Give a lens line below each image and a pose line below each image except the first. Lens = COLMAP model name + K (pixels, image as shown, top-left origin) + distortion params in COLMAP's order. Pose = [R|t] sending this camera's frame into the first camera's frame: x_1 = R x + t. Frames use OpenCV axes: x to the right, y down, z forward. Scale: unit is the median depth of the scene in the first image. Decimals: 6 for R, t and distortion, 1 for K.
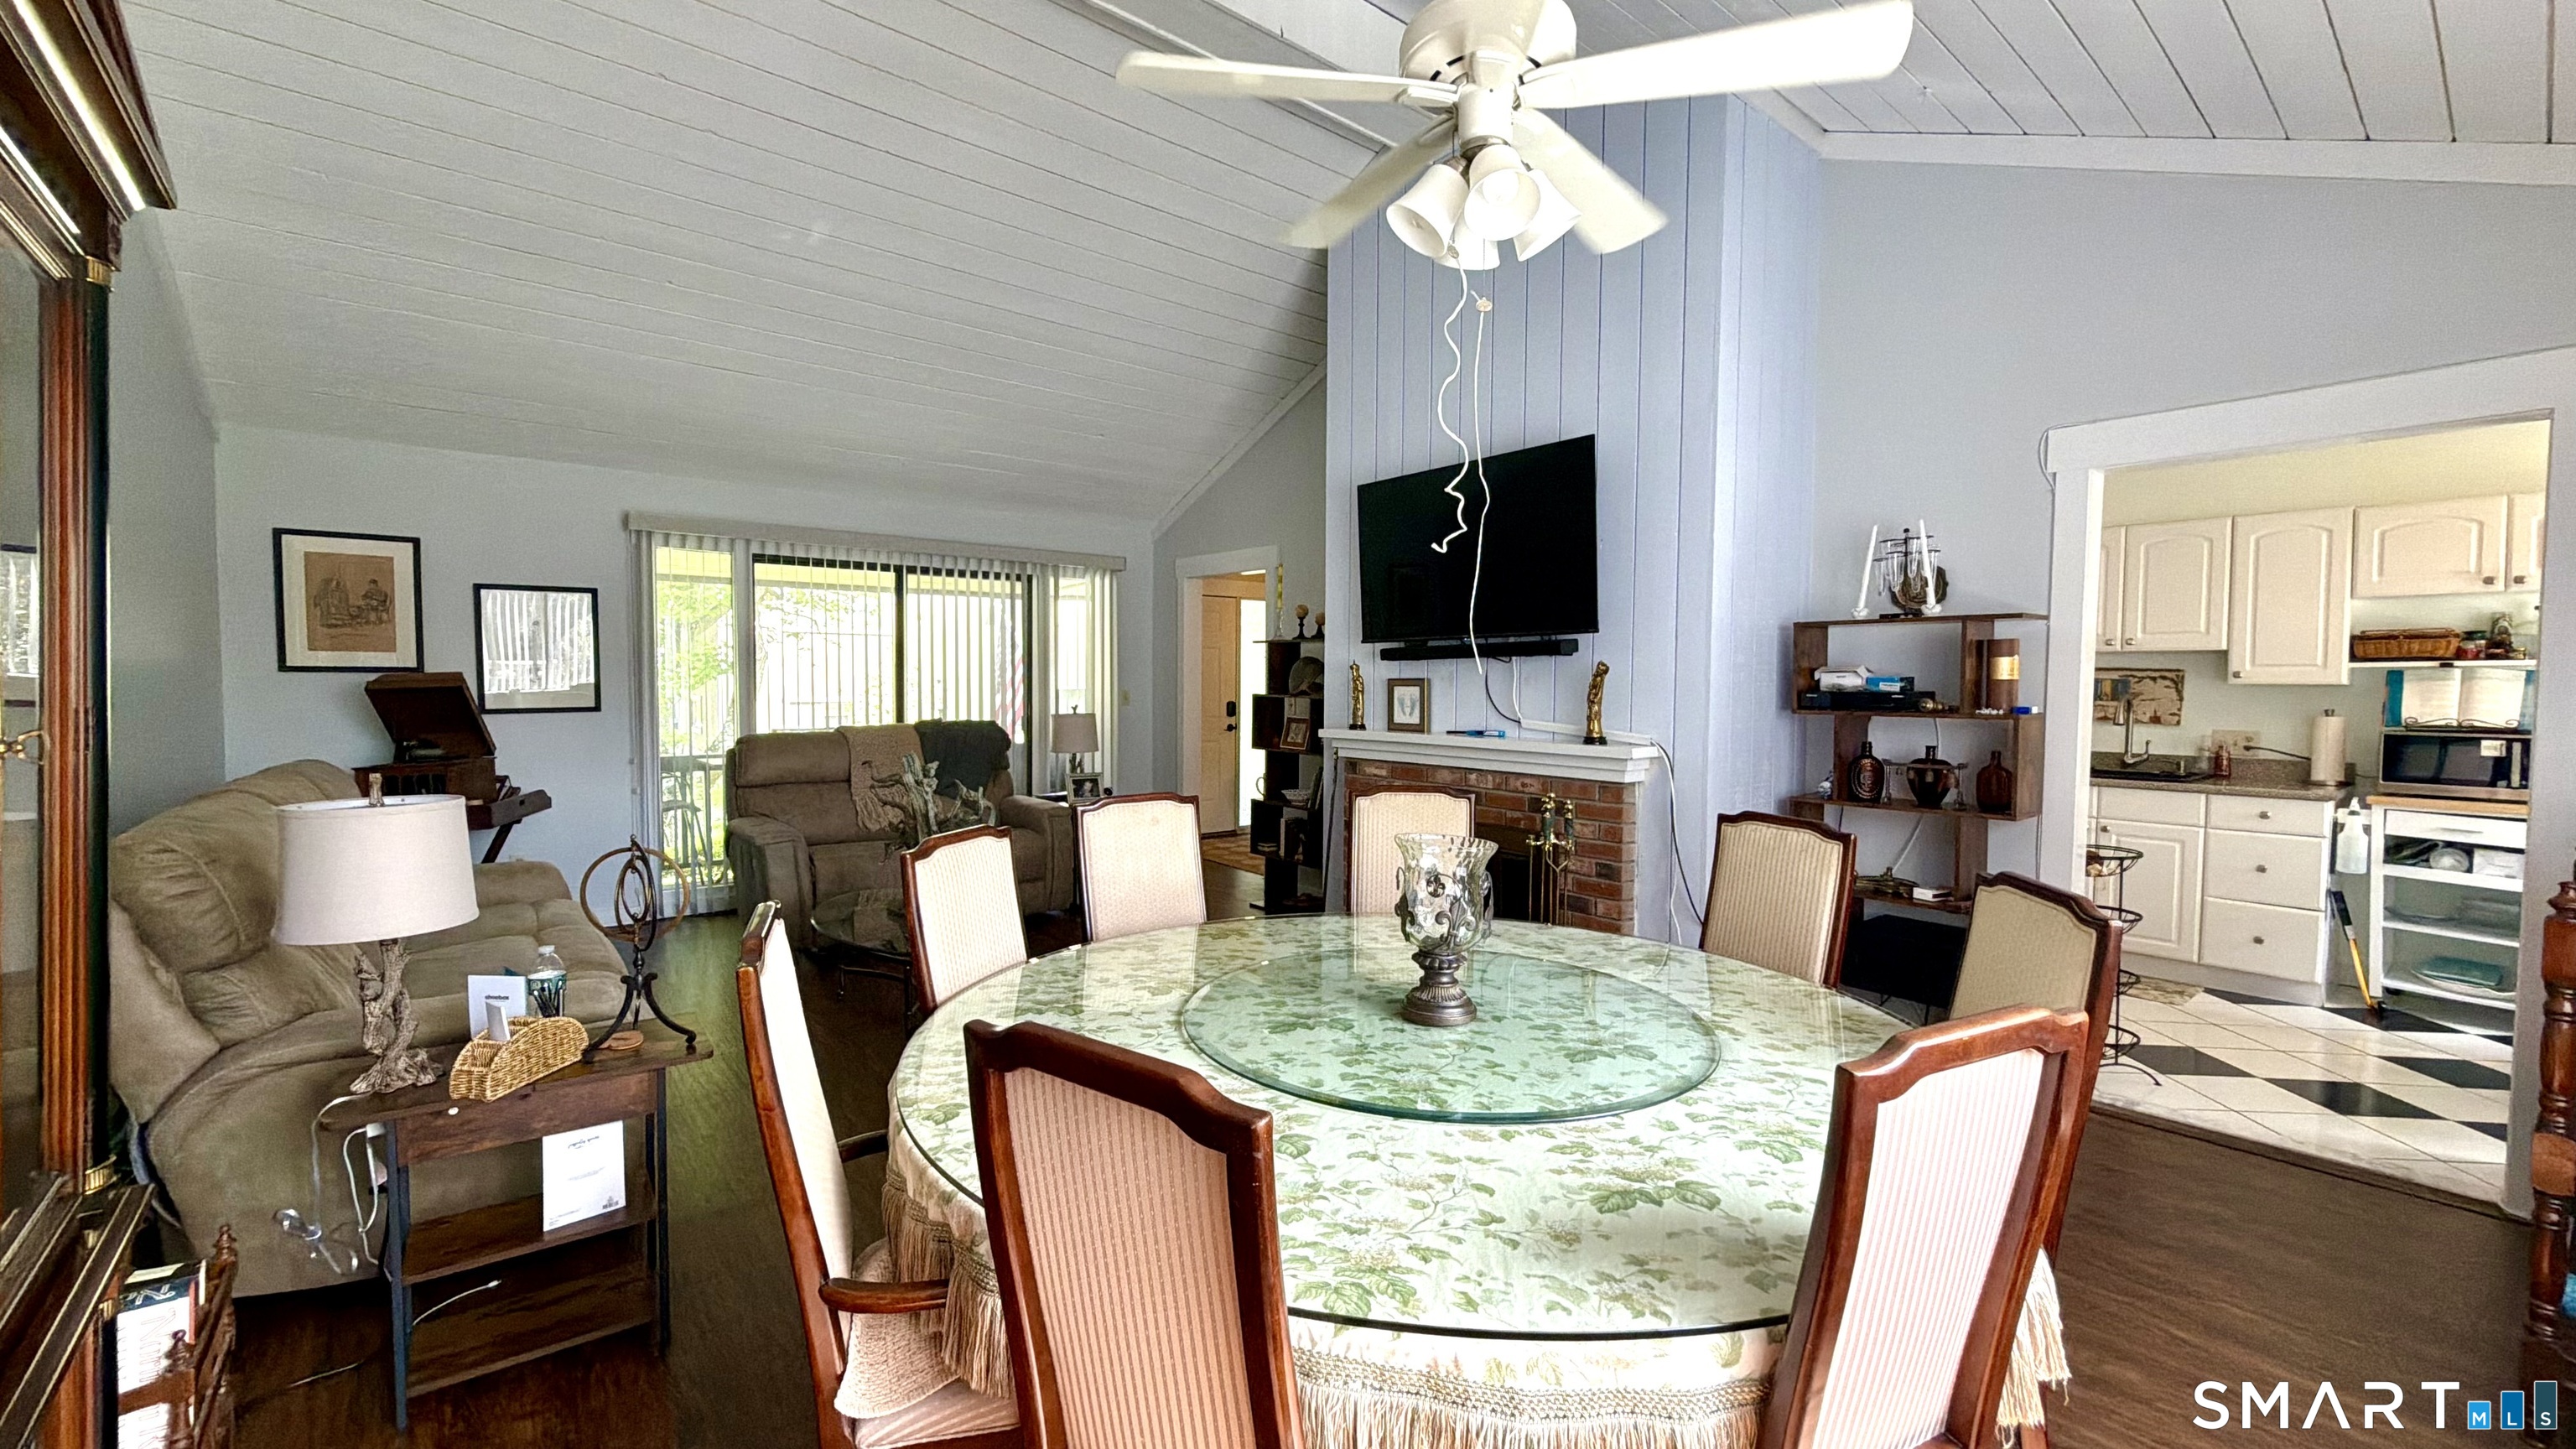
lens RADIAL K [[1037.2, 0, 1278.4], [0, 1037.2, 722.1], [0, 0, 1]] dist [0.001077, 0.000647]
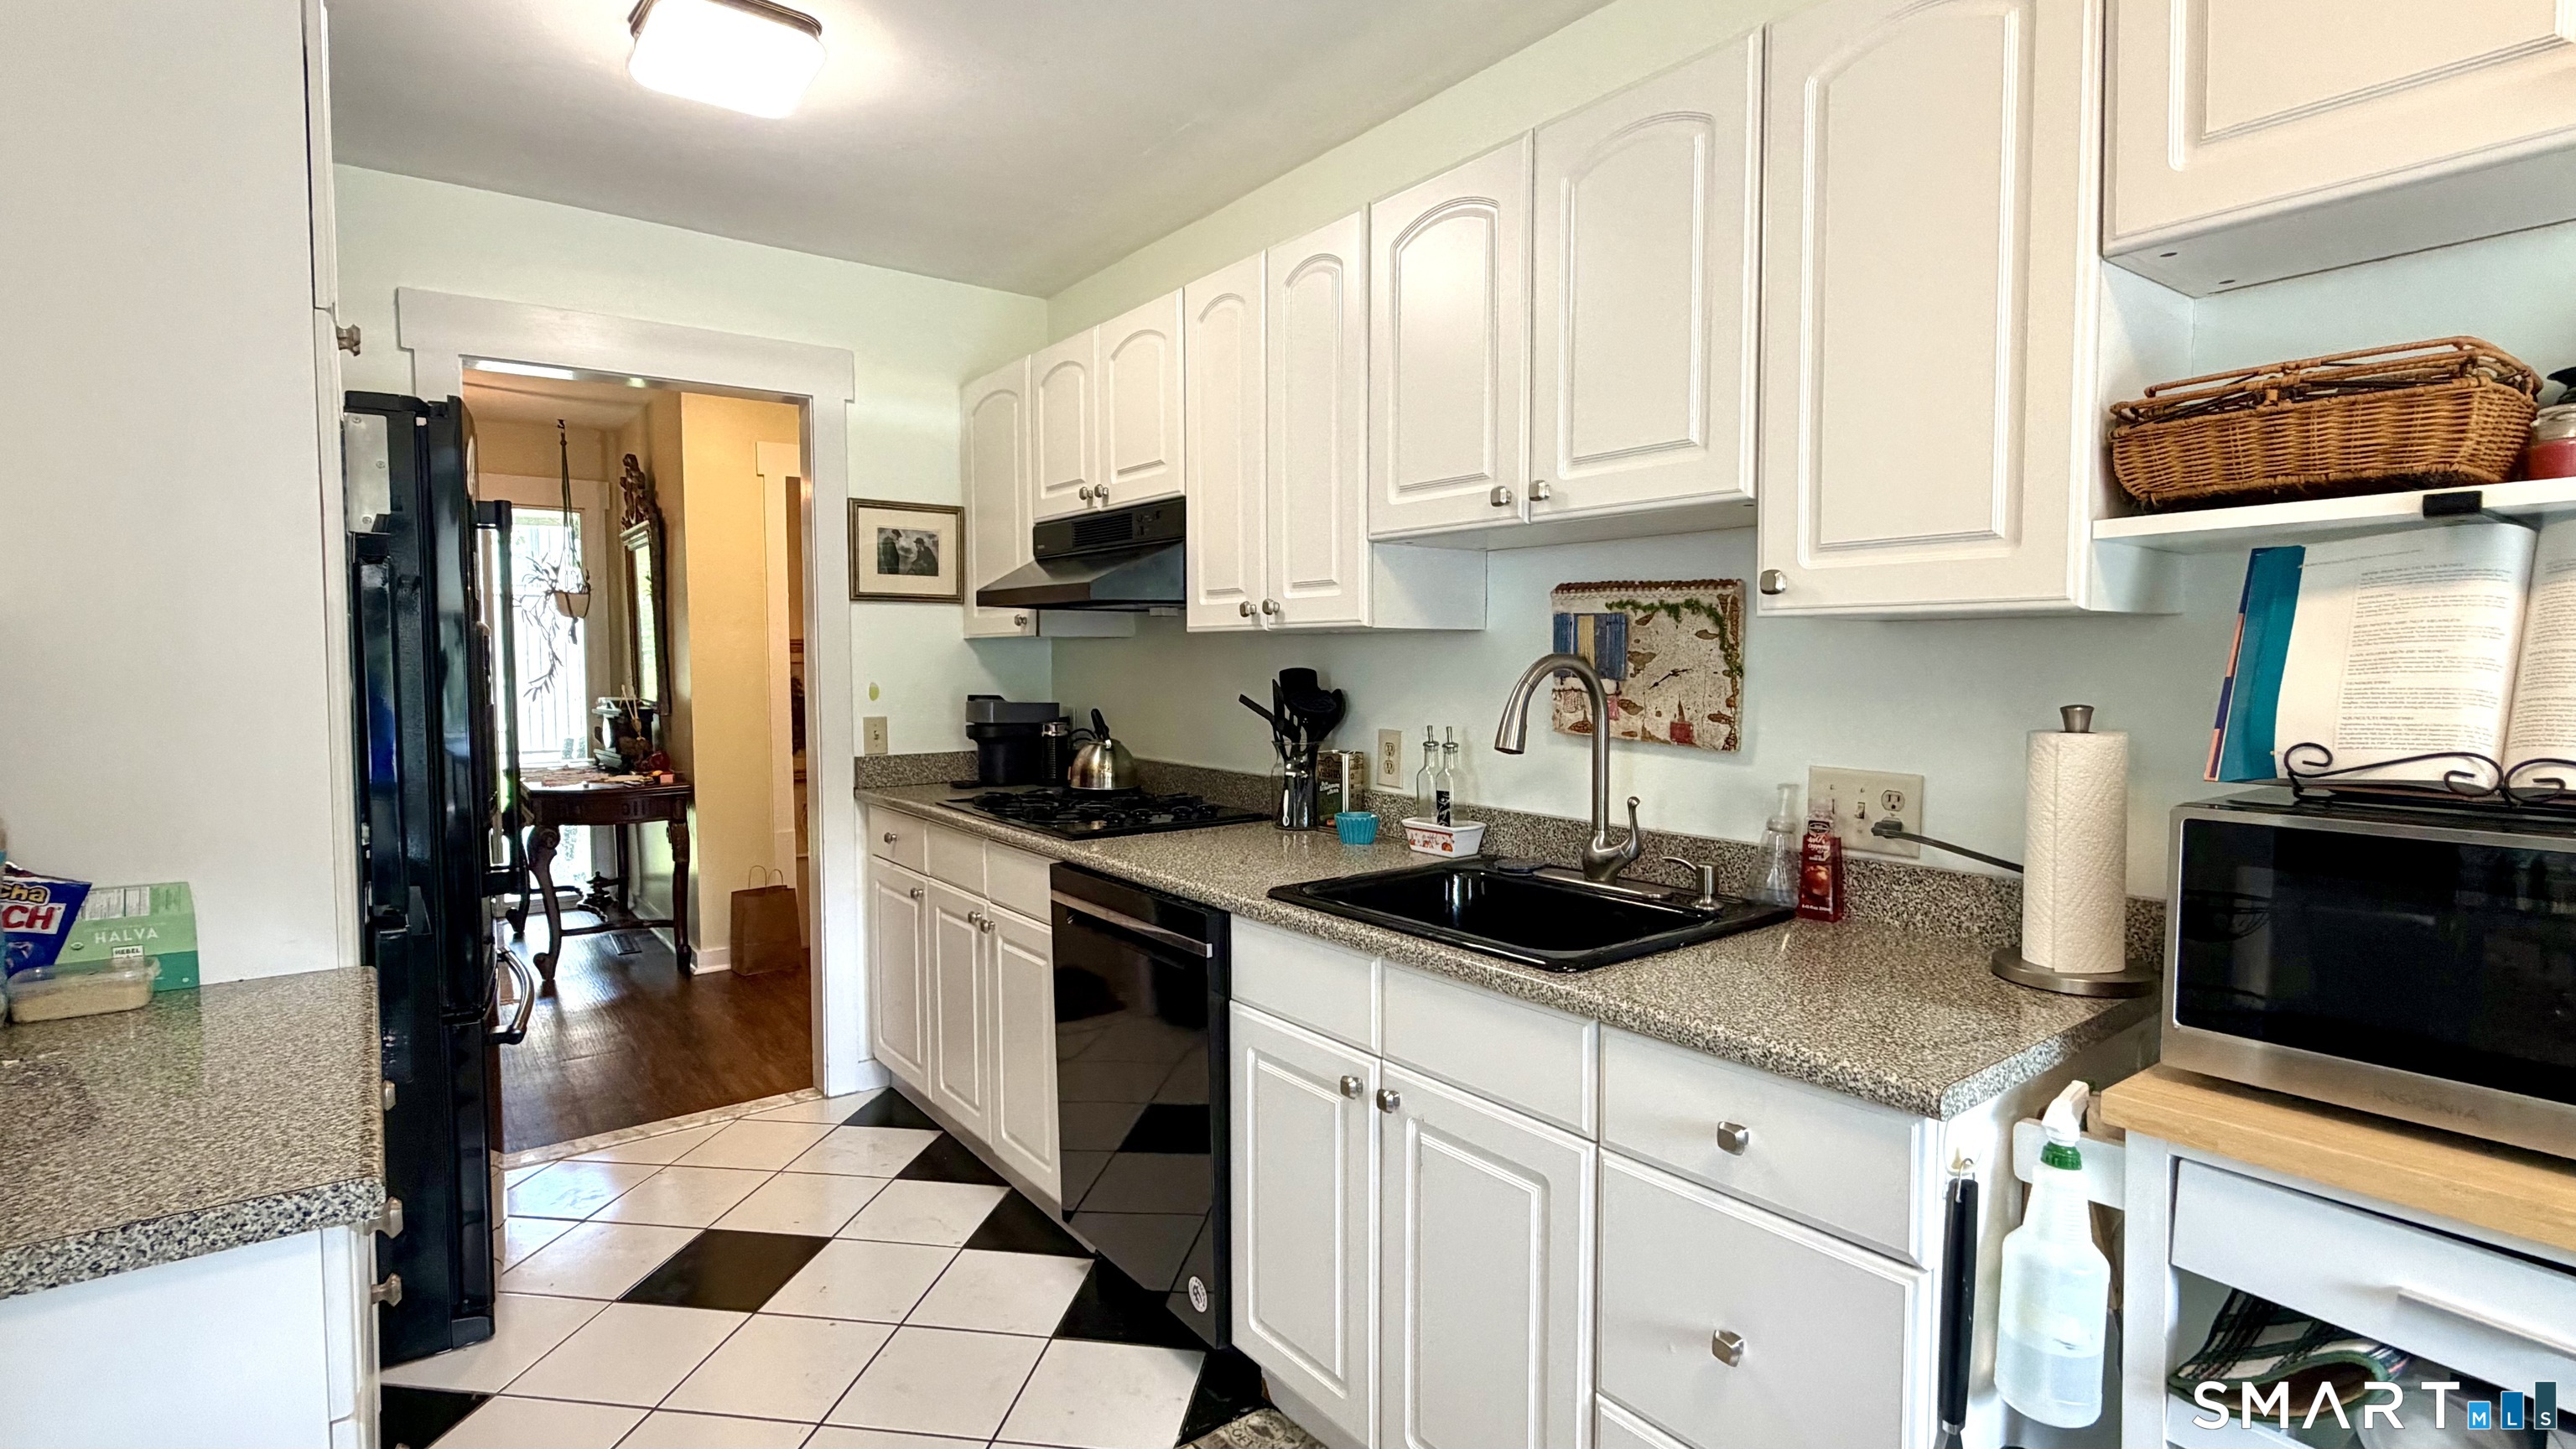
lens RADIAL K [[1200.4, 0, 1282.2], [0, 1200.4, 724.5], [0, 0, 1]] dist [0.002906, -0.000135]
pose [[0.999367, -0.003230, -0.035427, 0.846737], [0.003797, 0.999866, 0.015945, -0.013592], [0.035371, -0.016069, 0.999245, 0.705917]]
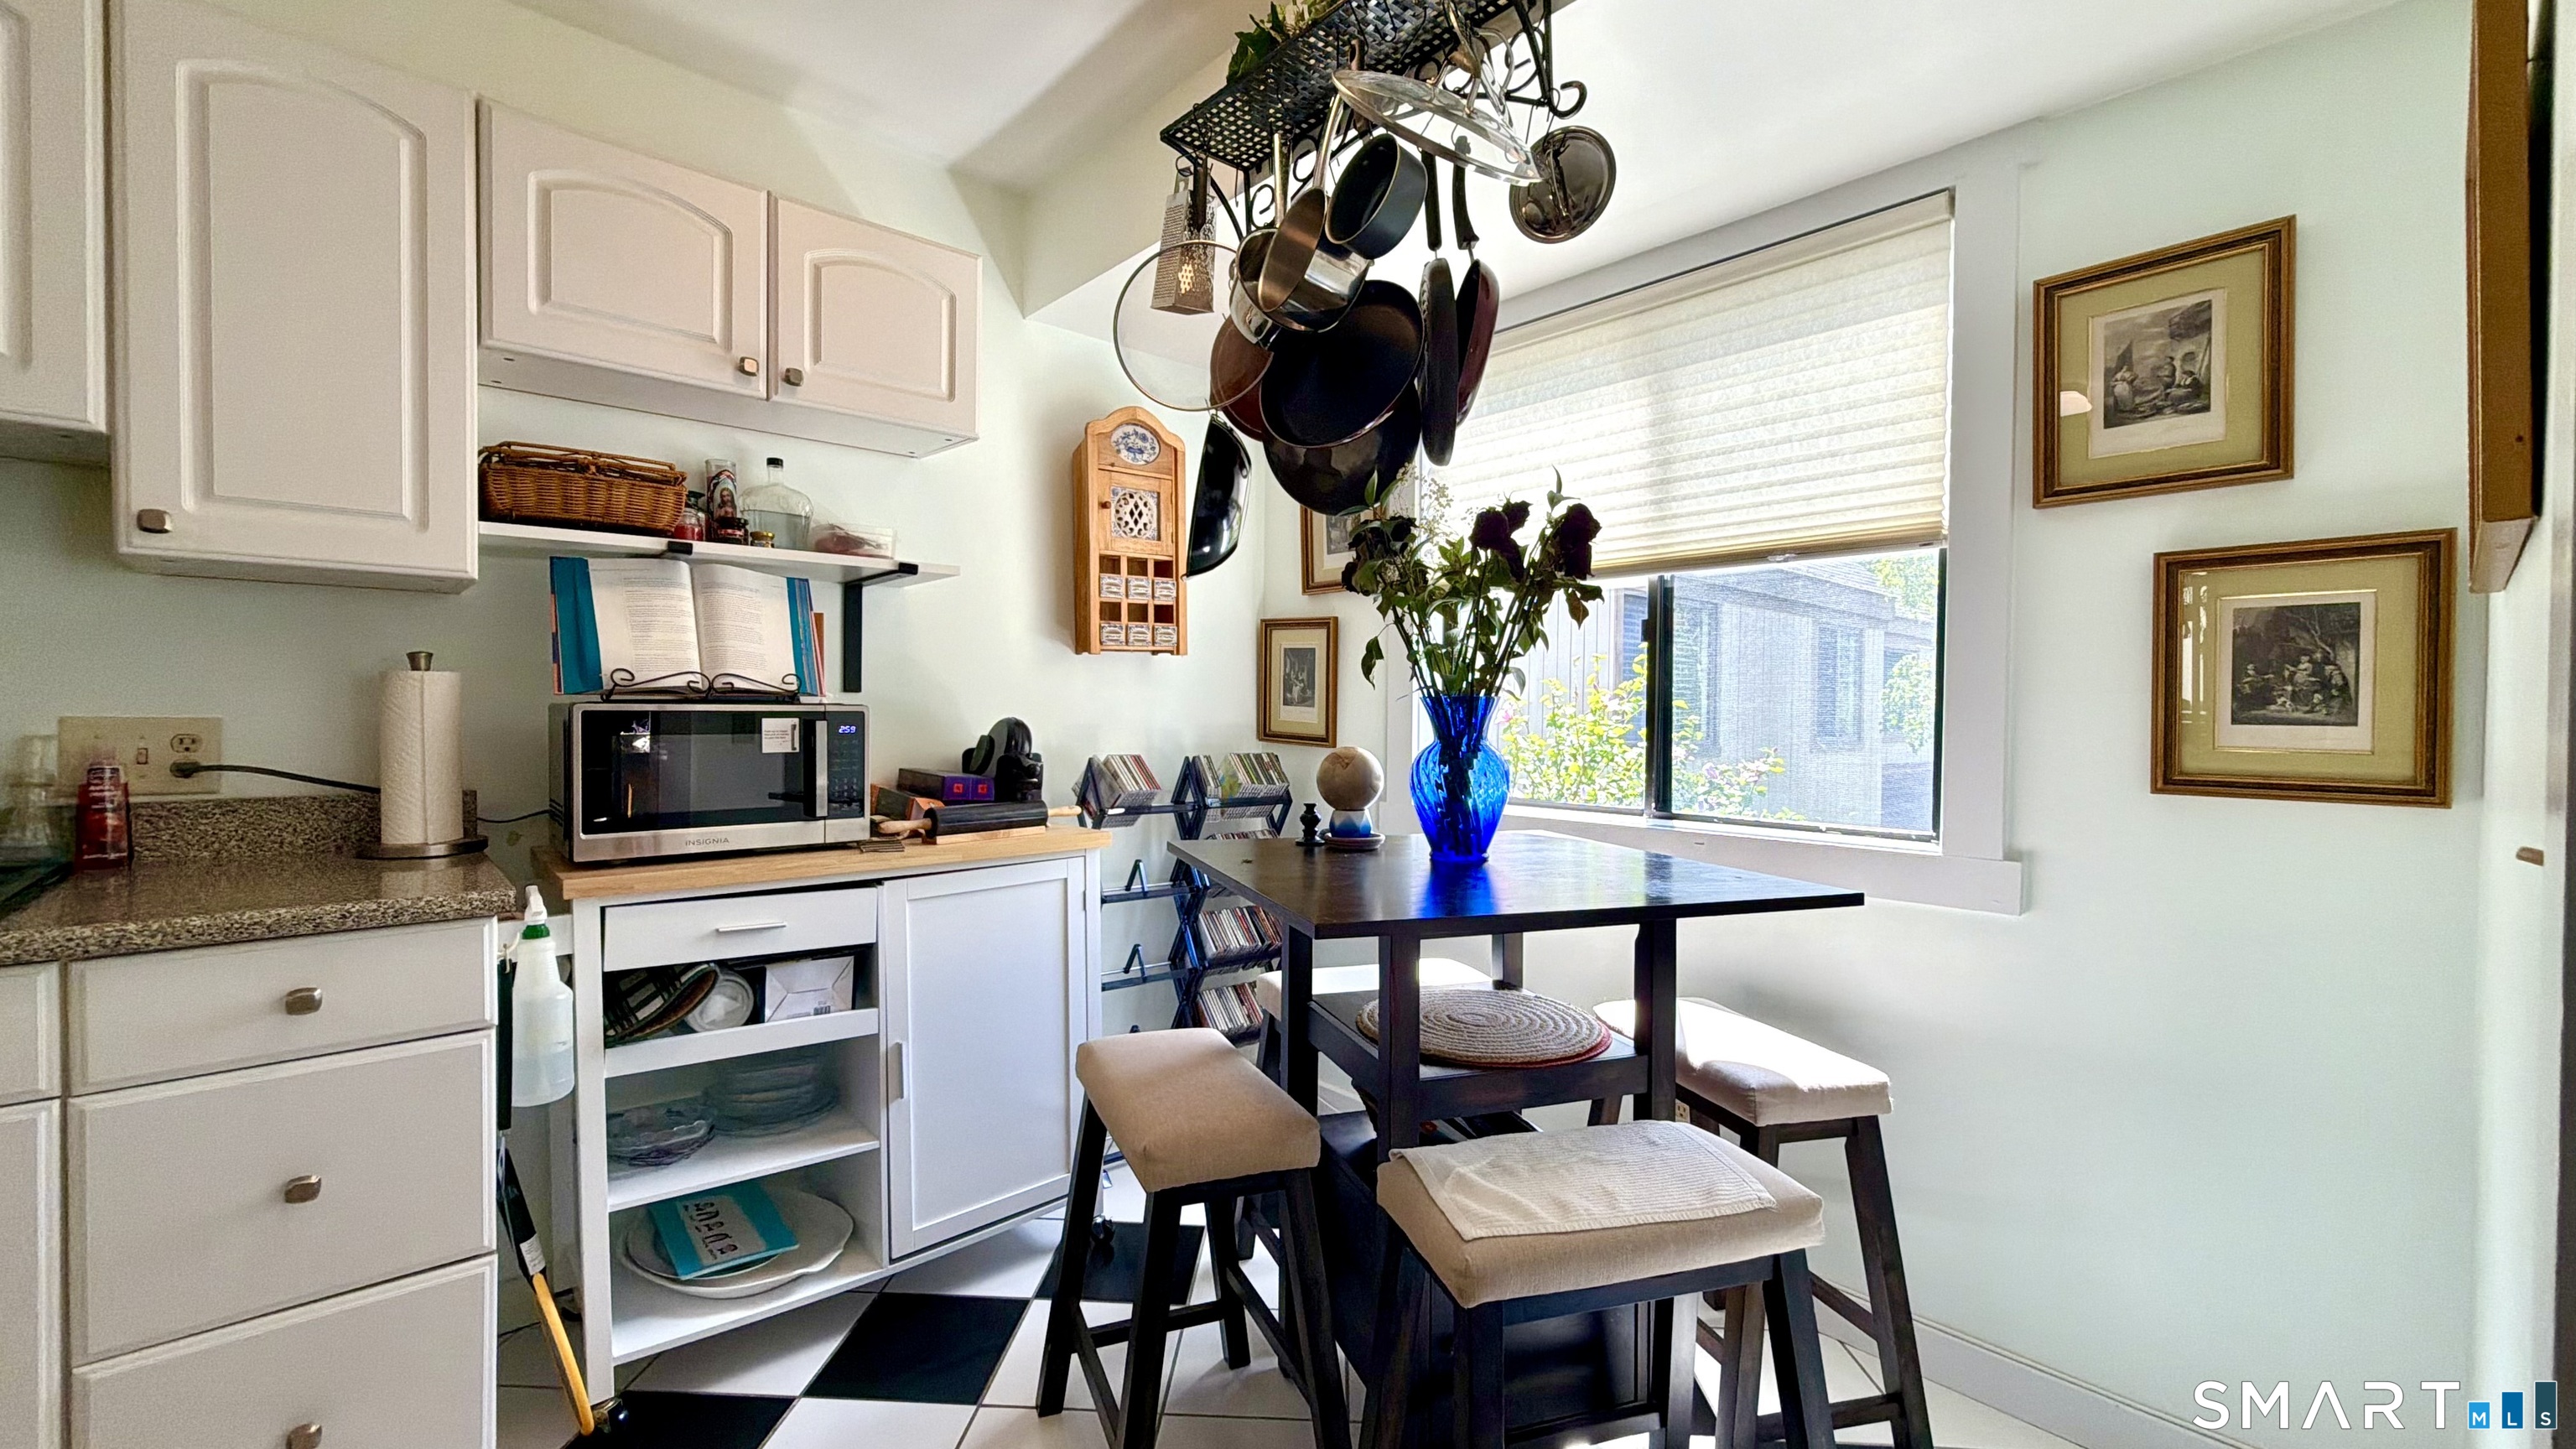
lens RADIAL K [[1037.2, 0, 1283.1], [0, 1037.2, 724.3], [0, 0, 1]] dist [0.001077, 0.000647]
pose [[-0.047408, -0.020889, 0.998657, 0.648388], [0.030037, 0.999299, 0.022328, 0.015303], [-0.998424, 0.031055, -0.046748, 0.736326]]
